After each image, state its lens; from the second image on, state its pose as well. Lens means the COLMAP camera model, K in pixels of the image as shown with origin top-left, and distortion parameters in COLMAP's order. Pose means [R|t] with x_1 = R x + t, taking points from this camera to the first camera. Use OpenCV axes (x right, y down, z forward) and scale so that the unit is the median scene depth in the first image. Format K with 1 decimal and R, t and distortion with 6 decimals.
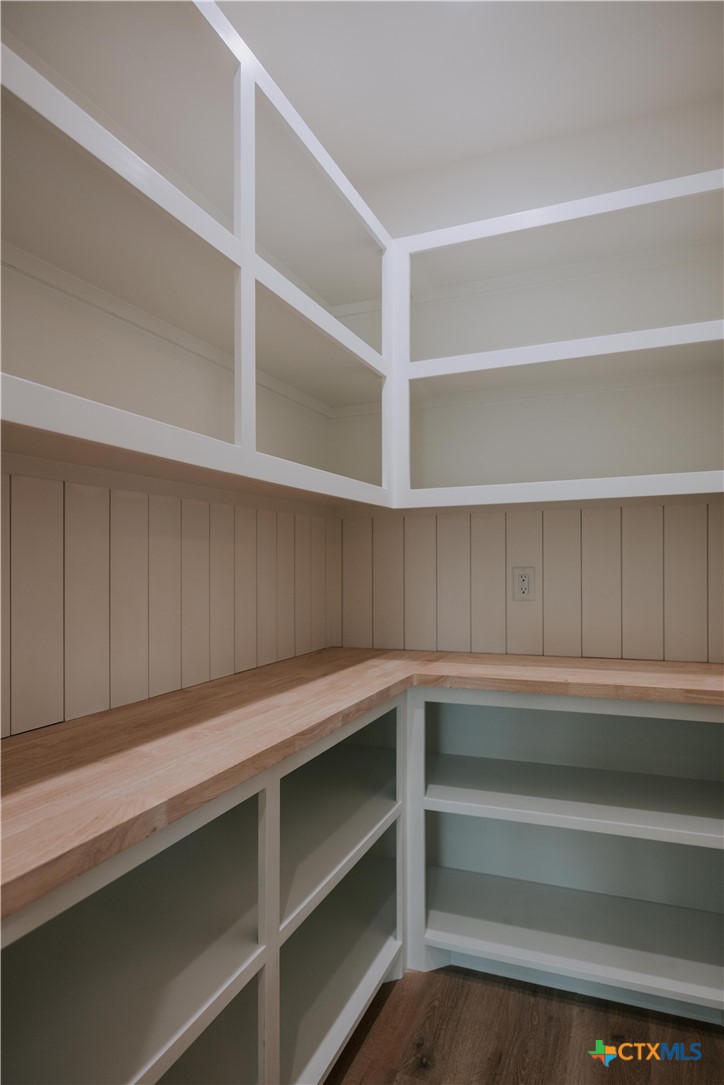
lens RADIAL K [[637.9, 0, 361.8], [0, 637.9, 548.3], [0, 0, 1]] dist [0.001704, 0.000388]
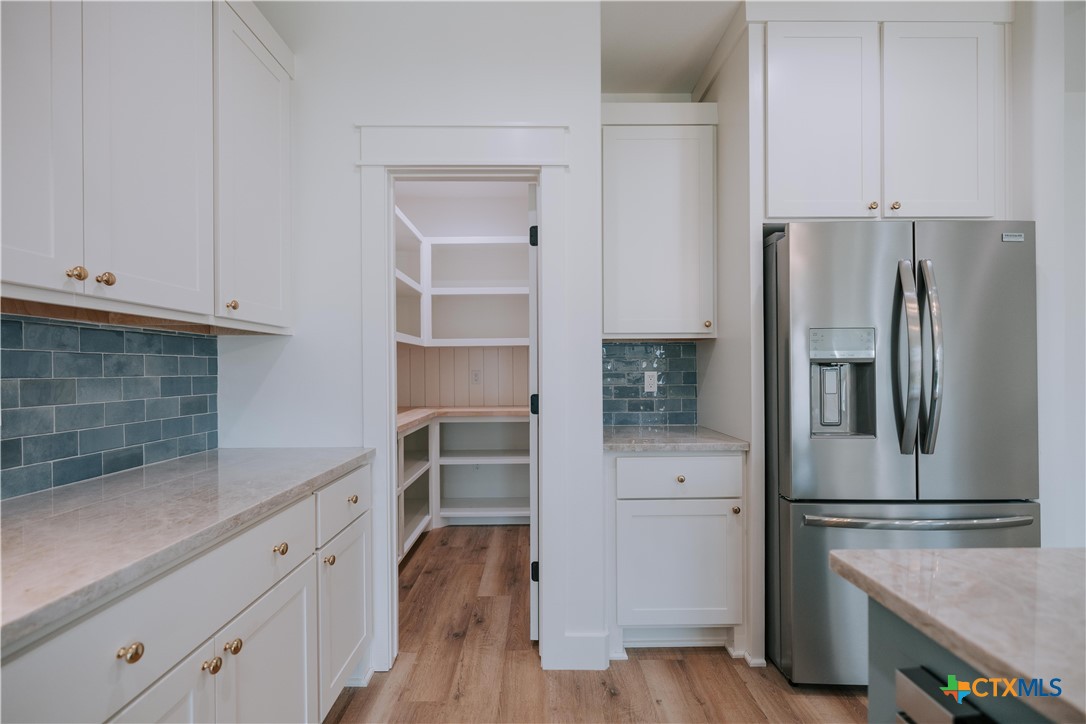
lens RADIAL K [[464.9, 0, 536.6], [0, 464.9, 367.9], [0, 0, 1]] dist [-0.008158, -0.000143]
pose [[0.922618, -0.006794, 0.385656, -0.256960], [0.005303, 0.999974, 0.004931, 0.013497], [-0.385679, -0.002504, 0.922630, -0.863798]]
